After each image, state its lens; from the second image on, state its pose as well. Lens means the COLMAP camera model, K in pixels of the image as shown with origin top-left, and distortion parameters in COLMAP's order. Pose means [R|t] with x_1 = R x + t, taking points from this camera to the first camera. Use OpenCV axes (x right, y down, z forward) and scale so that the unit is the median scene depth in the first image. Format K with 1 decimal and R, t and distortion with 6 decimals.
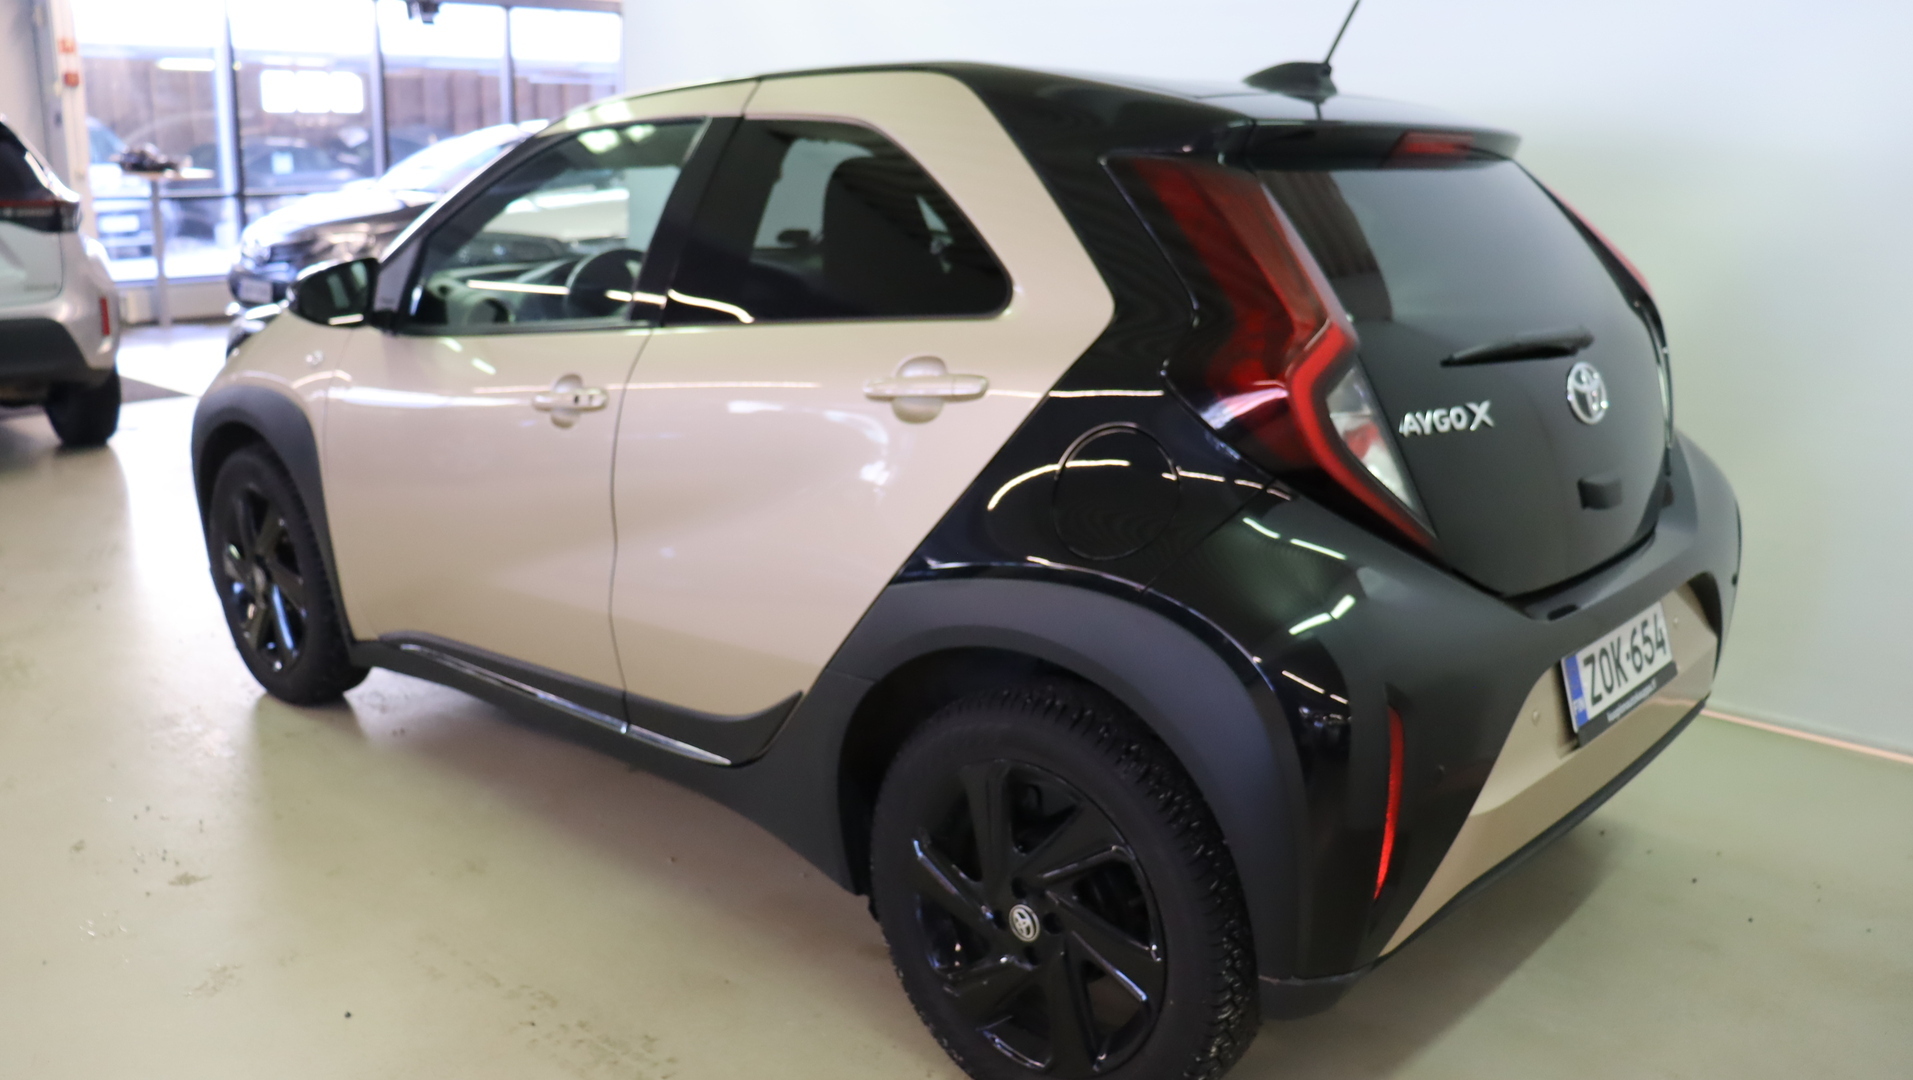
lens RADIAL K [[1562.0, 0, 957.9], [0, 1562.0, 505.8], [0, 0, 1]] dist [-0.187834, 0.146898]
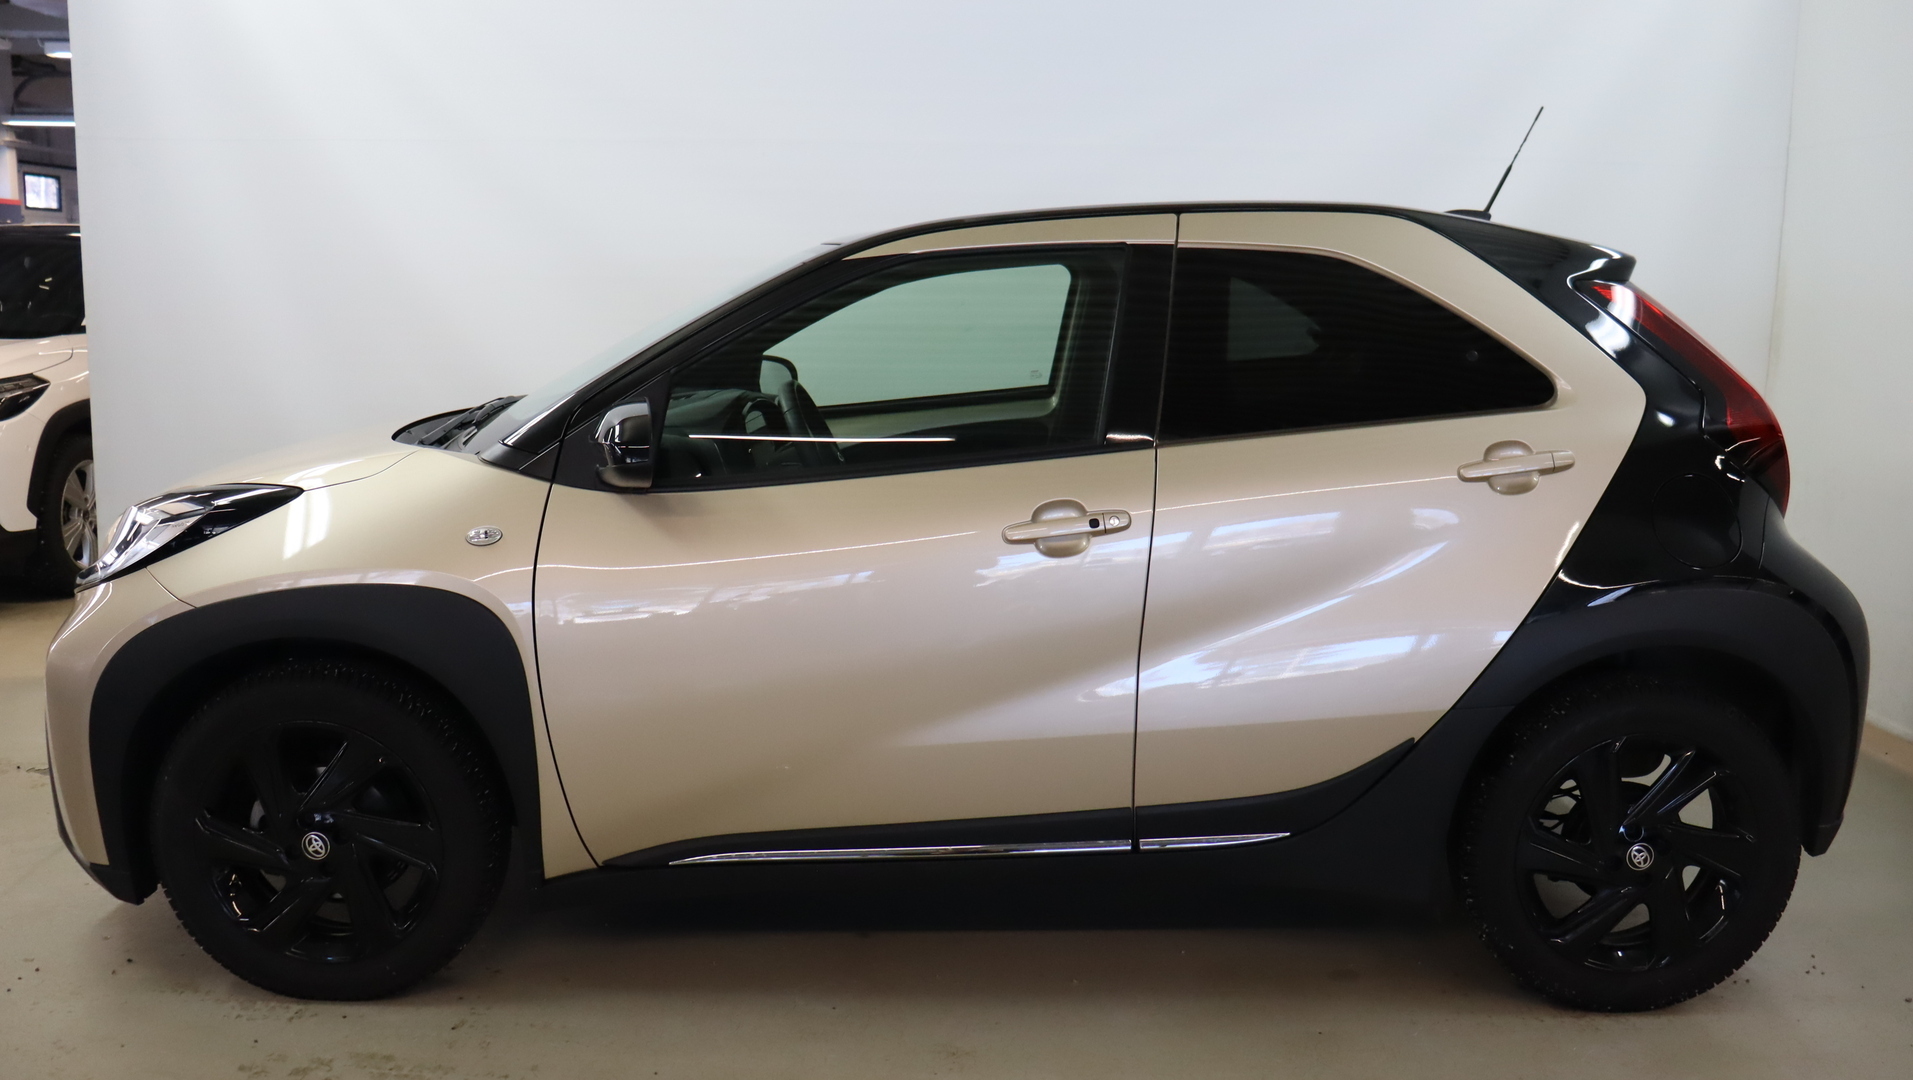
lens RADIAL K [[1562.0, 0, 957.9], [0, 1562.0, 505.8], [0, 0, 1]] dist [-0.187834, 0.146898]
pose [[0.721053, -0.105048, 0.684871, -1.045456], [0.160508, 0.986877, -0.017617, -0.083095], [-0.674032, 0.122631, 0.728452, 0.356617]]
